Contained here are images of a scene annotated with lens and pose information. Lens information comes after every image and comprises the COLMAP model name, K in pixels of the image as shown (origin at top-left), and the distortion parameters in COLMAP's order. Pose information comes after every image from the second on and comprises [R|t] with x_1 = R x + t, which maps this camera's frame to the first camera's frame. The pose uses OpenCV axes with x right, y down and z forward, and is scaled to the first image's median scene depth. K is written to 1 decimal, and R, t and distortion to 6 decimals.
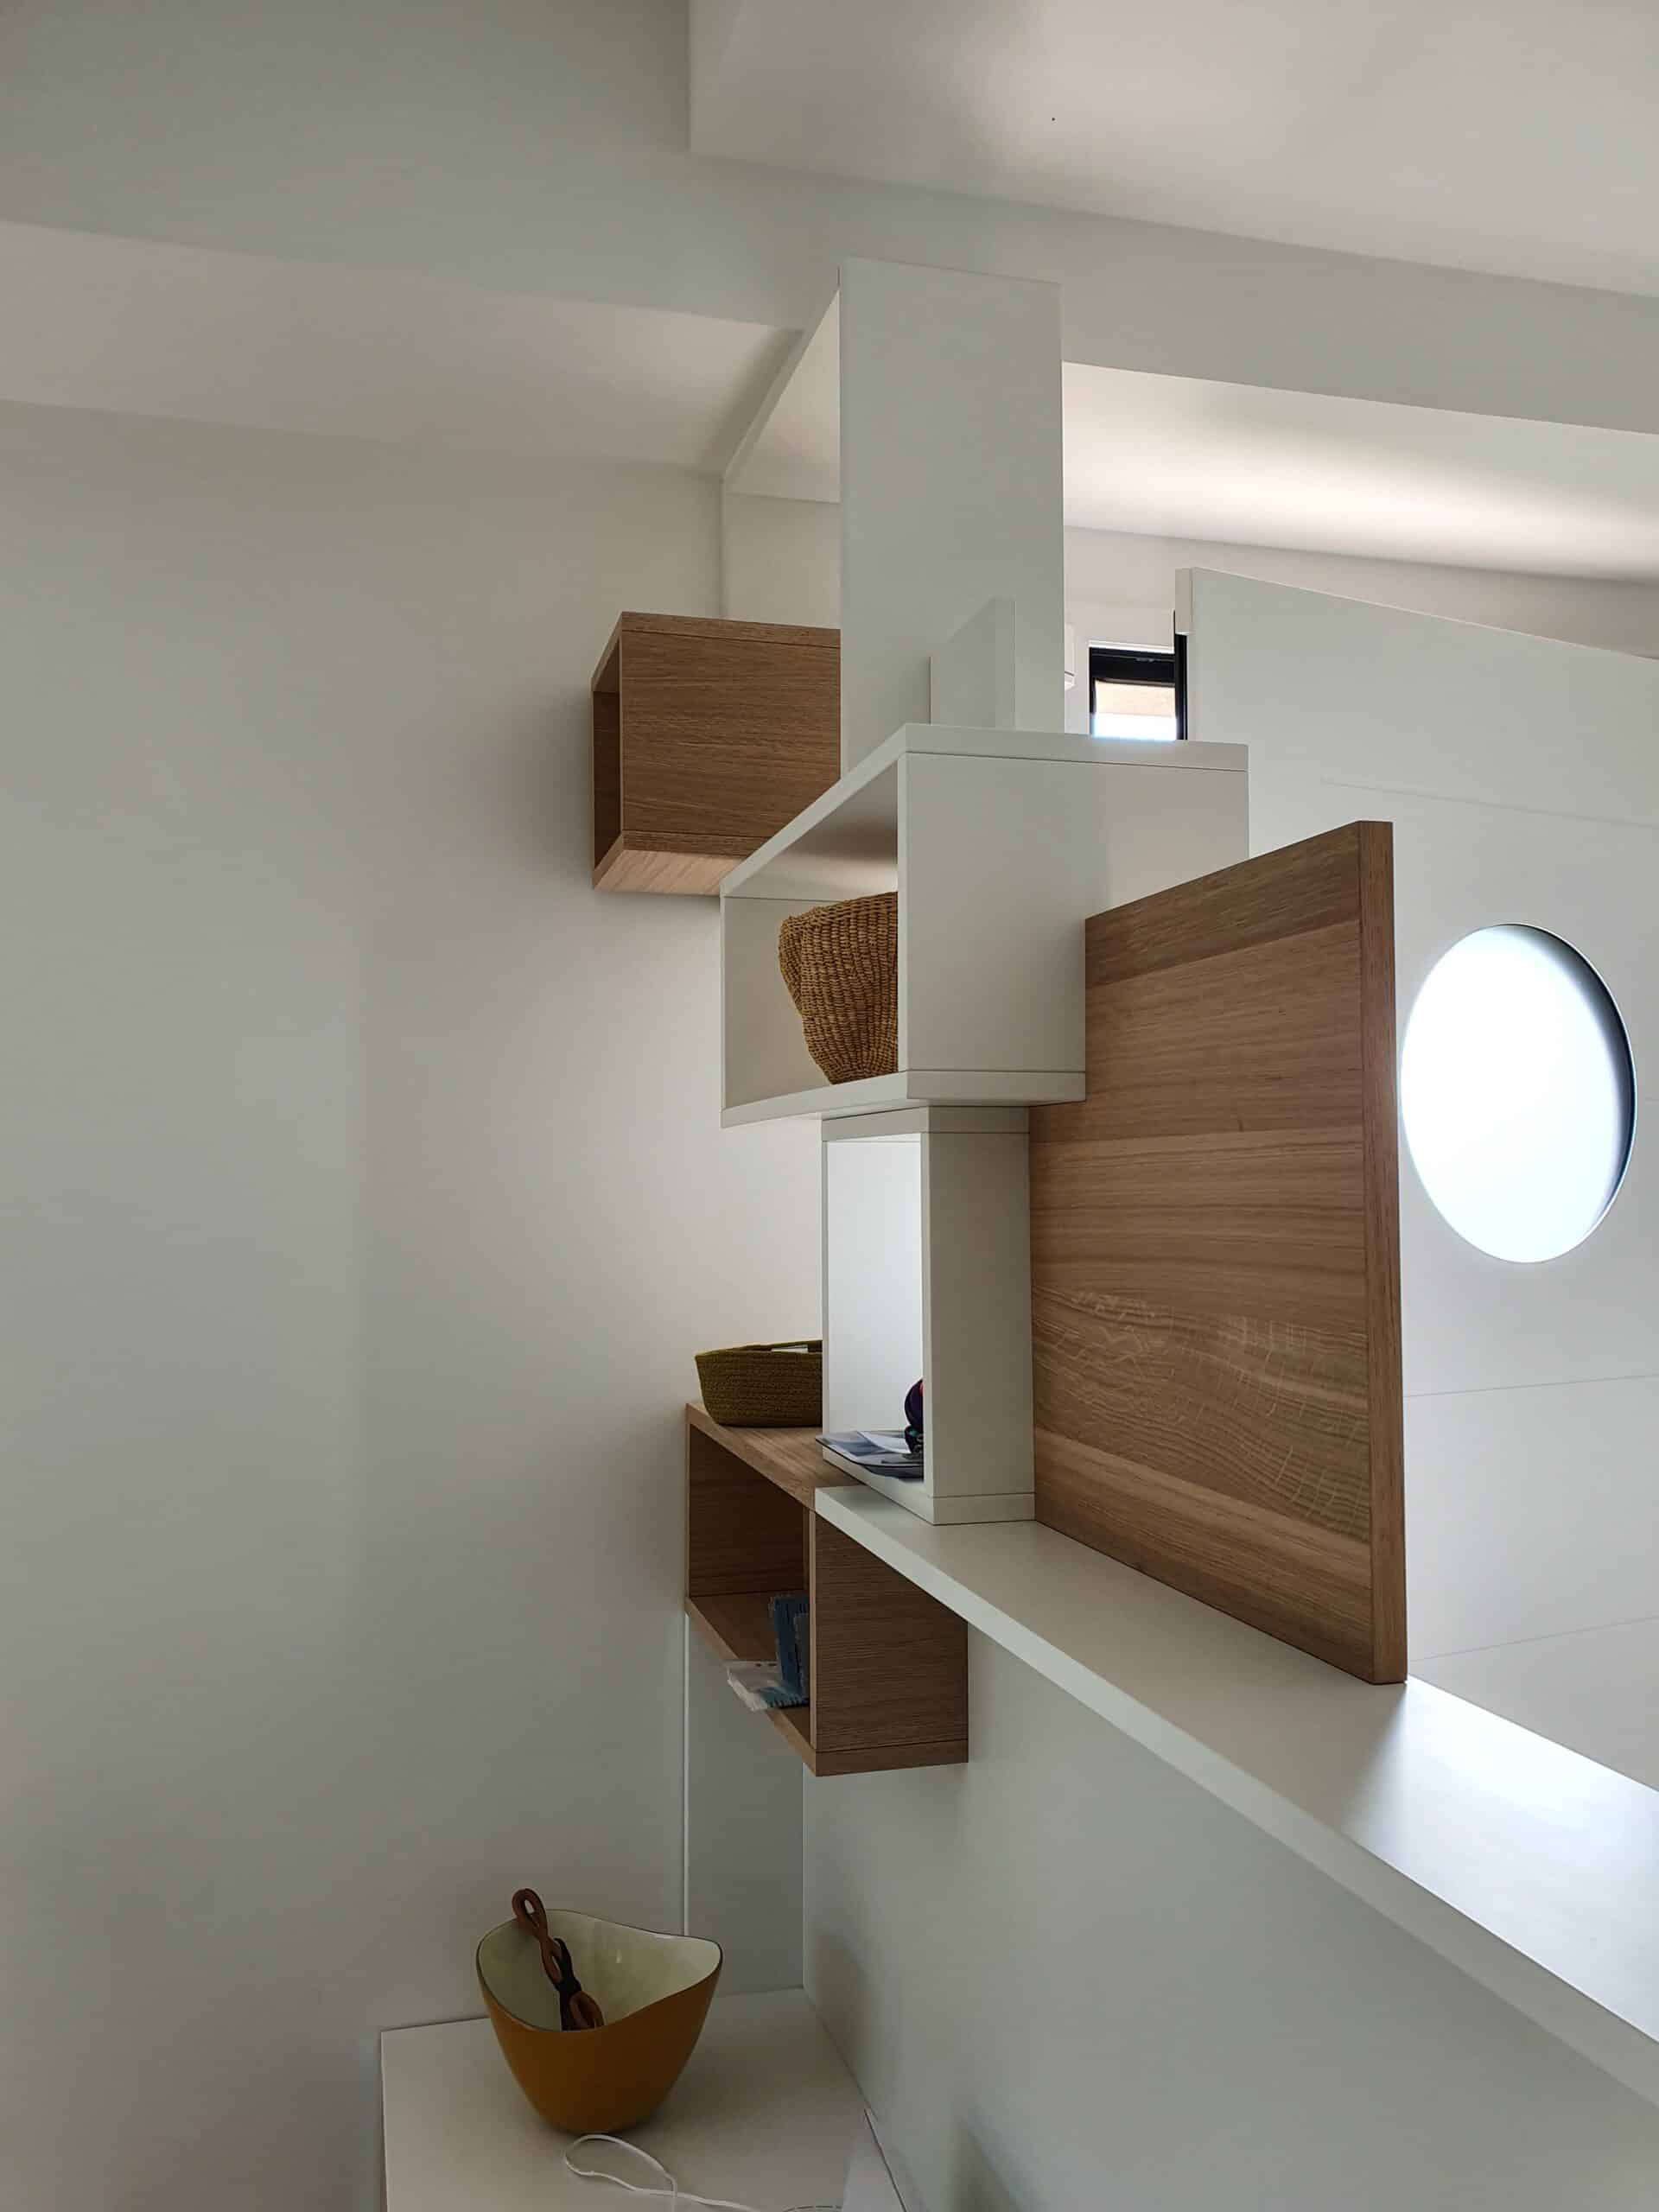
lens RADIAL K [[1690.6, 0, 835.1], [0, 1690.6, 1091.0], [0, 0, 1]] dist [0.019210, -0.026422]
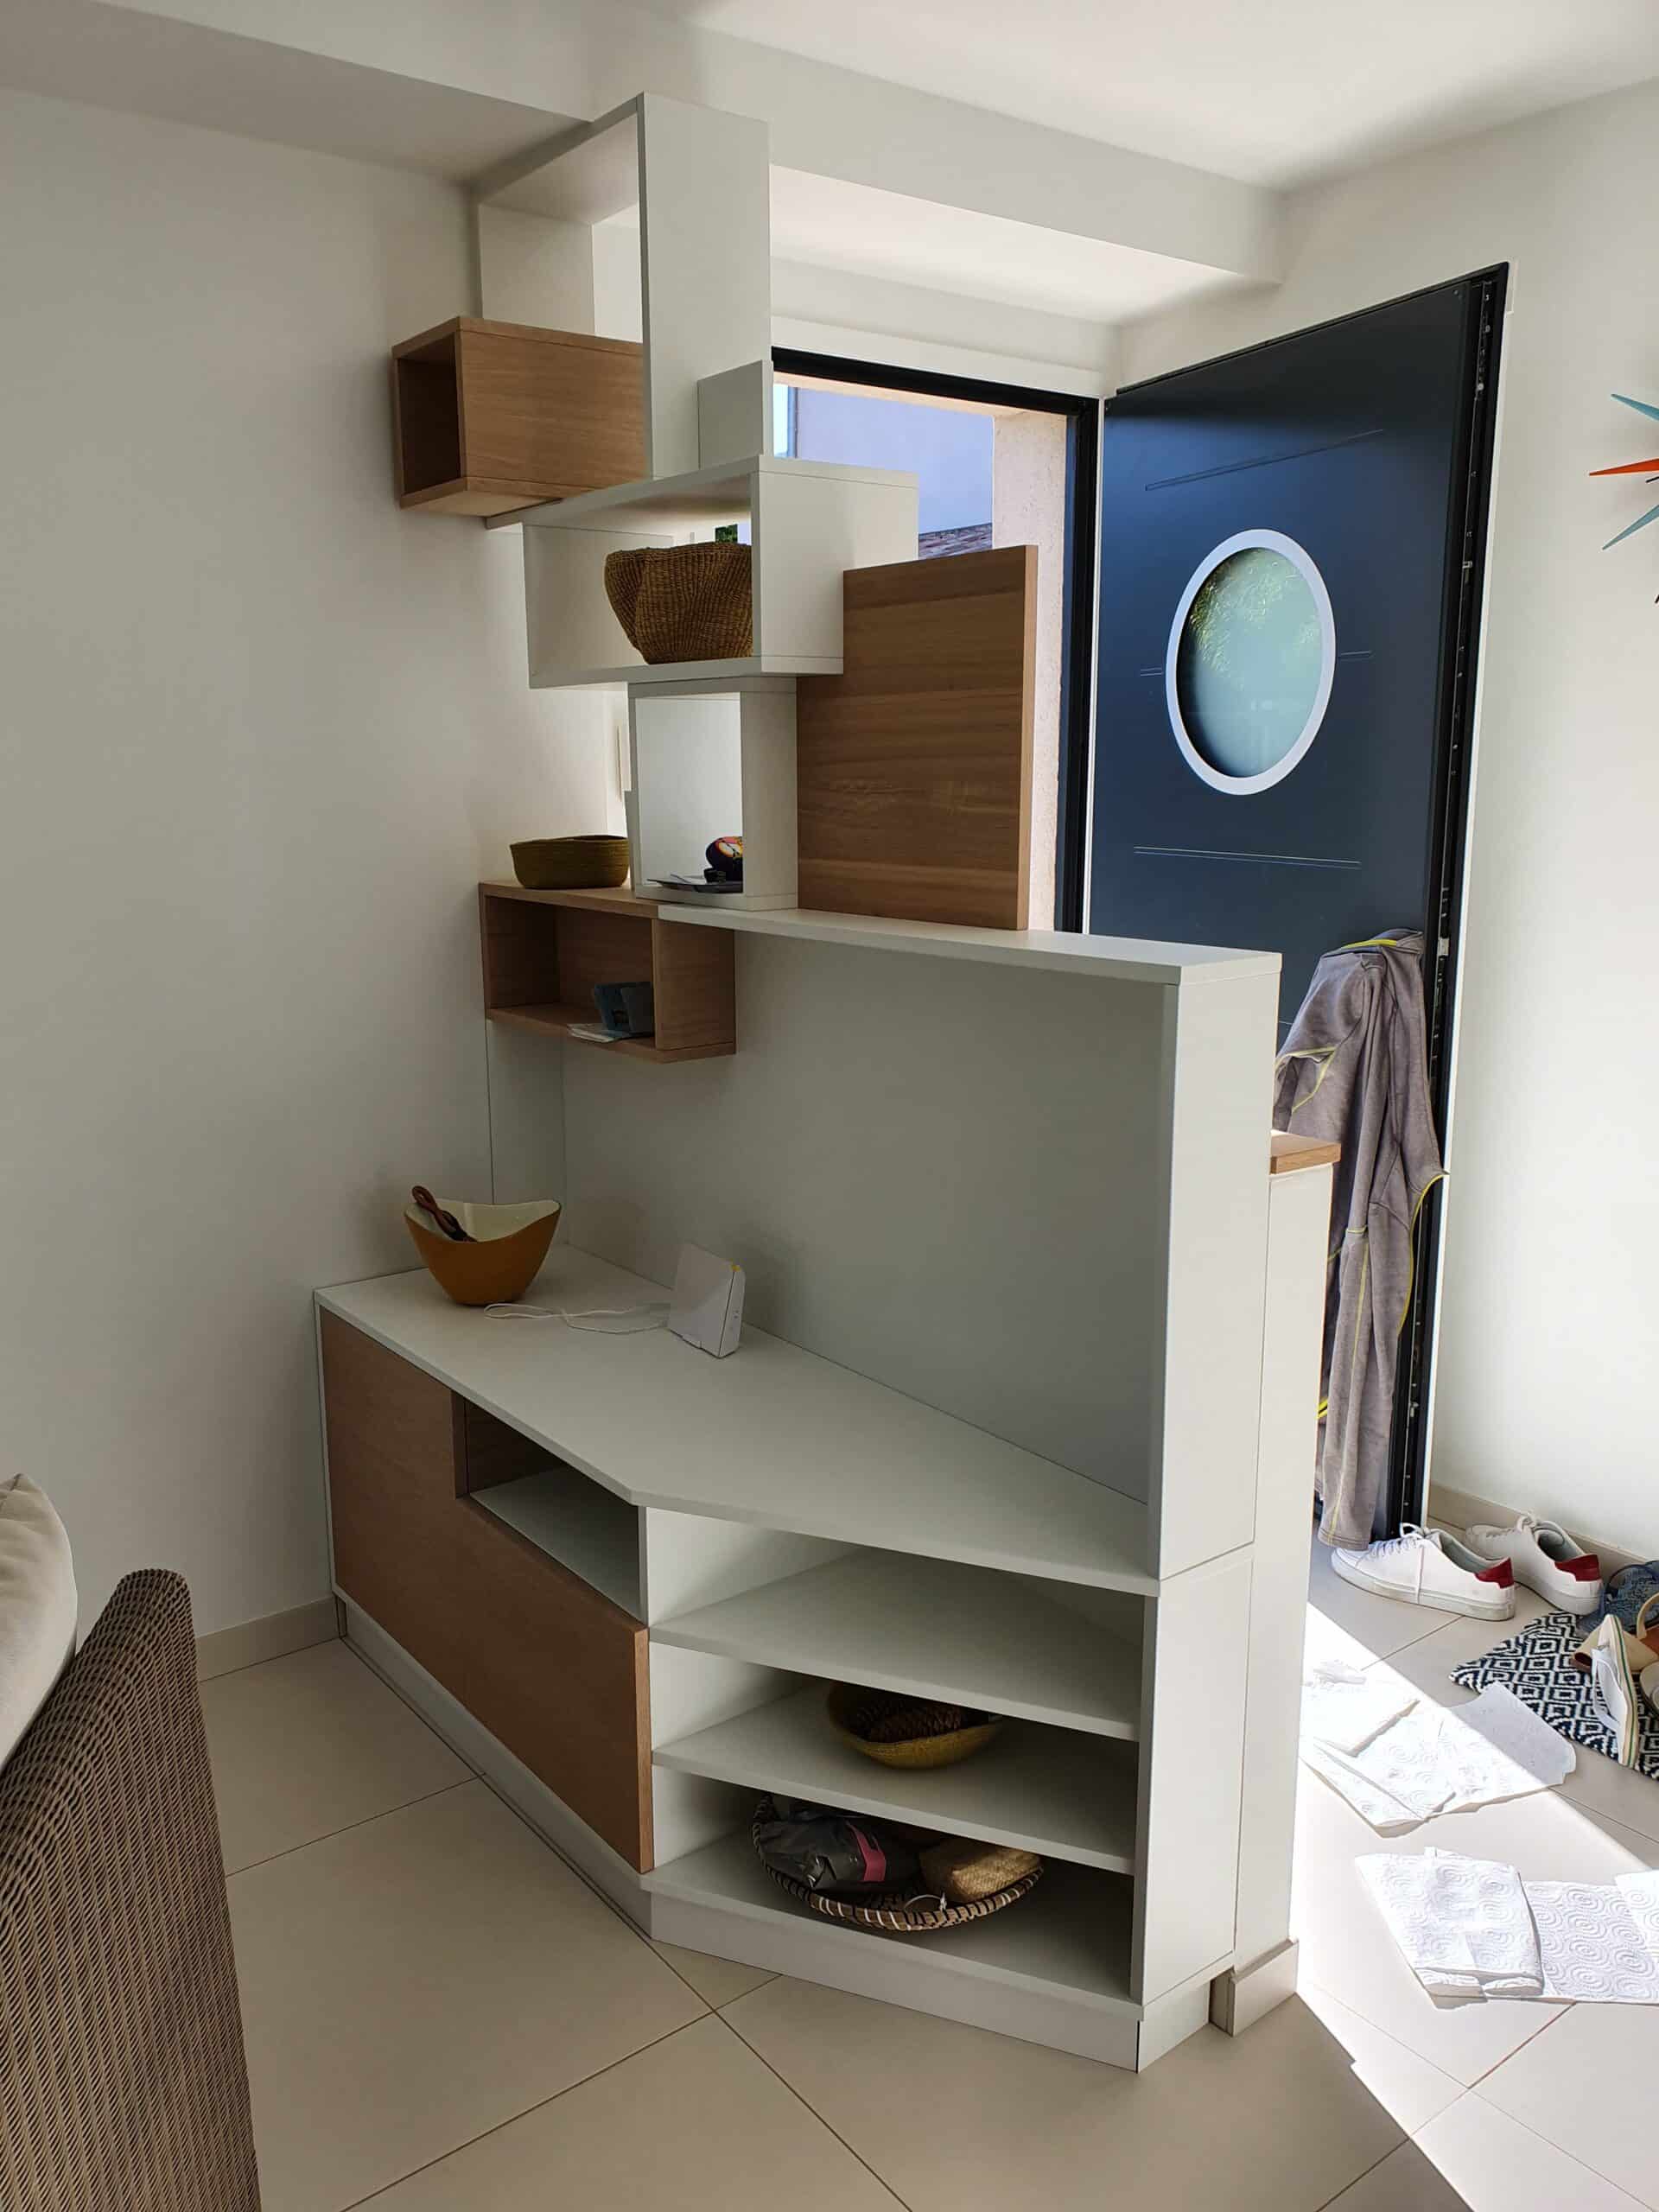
lens RADIAL K [[1690.6, 0, 774.4], [0, 1690.6, 1121.5], [0, 0, 1]] dist [0.019210, -0.026422]
pose [[0.942919, -0.071662, 0.325219, -0.599112], [-0.014748, 0.966629, 0.255757, 0.006191], [-0.332694, -0.245954, 0.910396, -0.840109]]
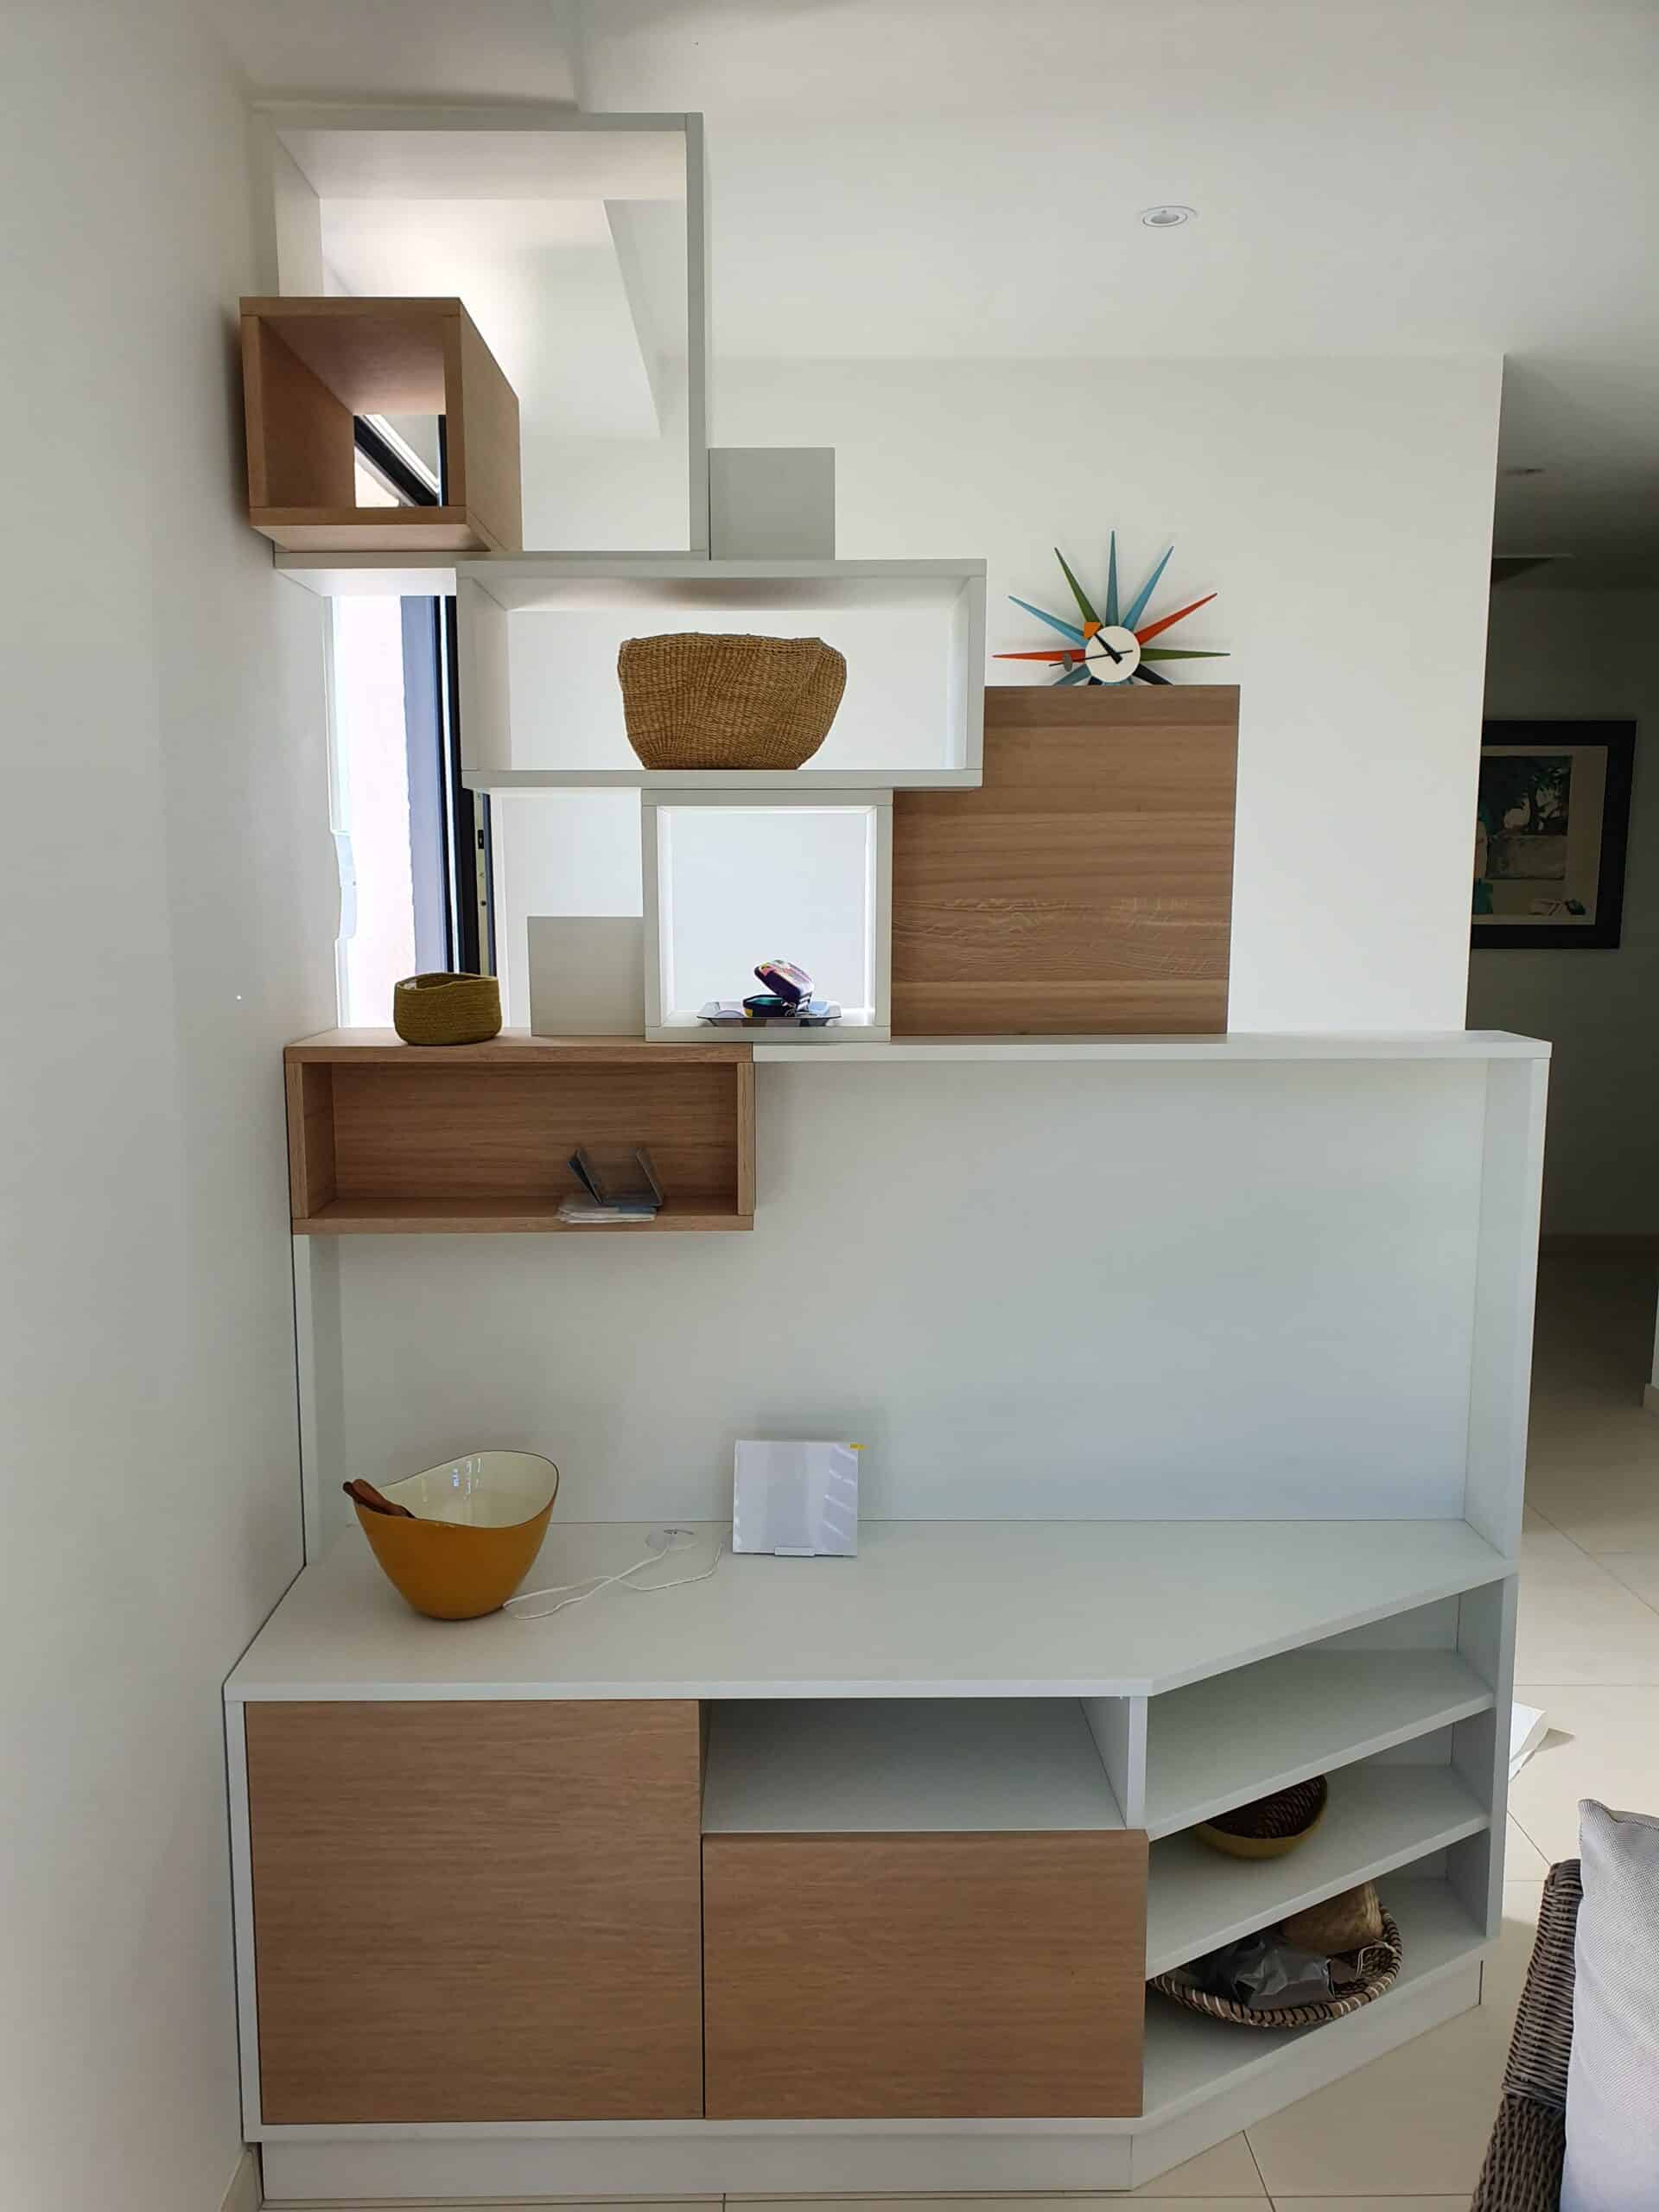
lens RADIAL K [[1690.6, 0, 808.5], [0, 1690.6, 1104.6], [0, 0, 1]] dist [0.019210, -0.026422]
pose [[0.283466, -0.131557, 0.949916, -1.757640], [-0.047192, 0.987432, 0.150835, 0.076318], [-0.957820, -0.087585, 0.273695, 0.680577]]
